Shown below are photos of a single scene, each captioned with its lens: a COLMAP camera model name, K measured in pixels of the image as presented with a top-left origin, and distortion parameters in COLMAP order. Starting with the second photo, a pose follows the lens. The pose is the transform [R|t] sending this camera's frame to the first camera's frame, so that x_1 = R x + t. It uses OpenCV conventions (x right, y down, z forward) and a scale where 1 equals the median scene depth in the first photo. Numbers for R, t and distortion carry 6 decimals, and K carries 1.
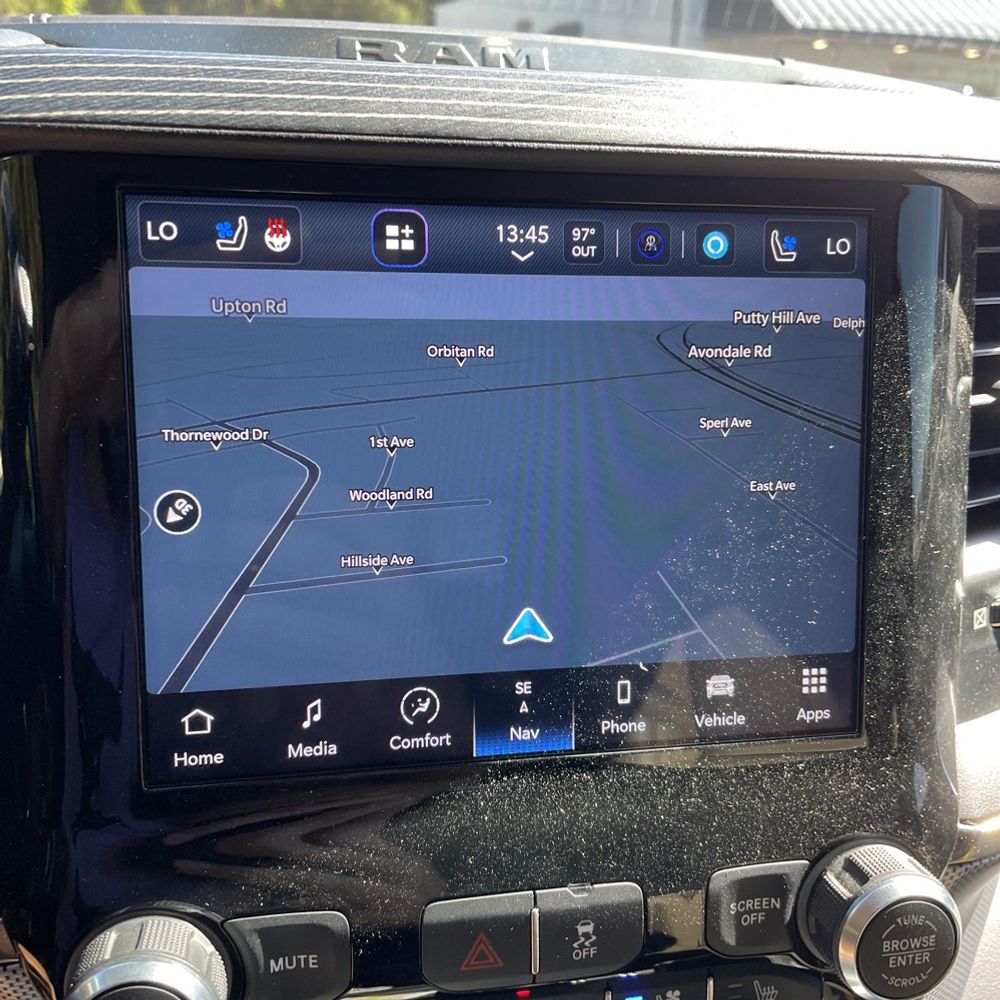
lens RADIAL K [[1012.4, 0, 500.0], [0, 1012.4, 500.0], [0, 0, 1]] dist [0.120646, -0.185277]
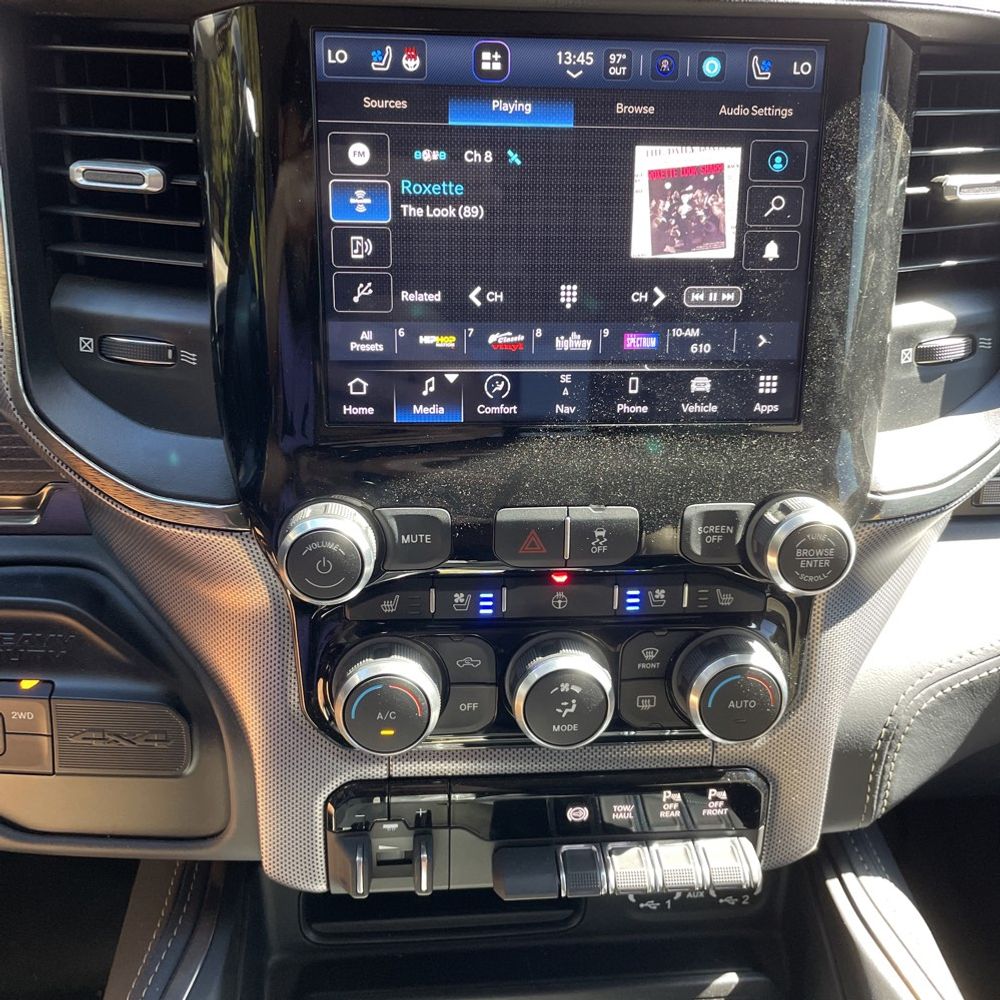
lens RADIAL K [[1012.4, 0, 500.0], [0, 1012.4, 500.0], [0, 0, 1]] dist [0.120646, -0.185277]
pose [[0.995040, 0.037231, -0.092244, 0.070973], [-0.024967, 0.991107, 0.130700, 0.167510], [0.096290, -0.127749, 0.987121, -0.518226]]
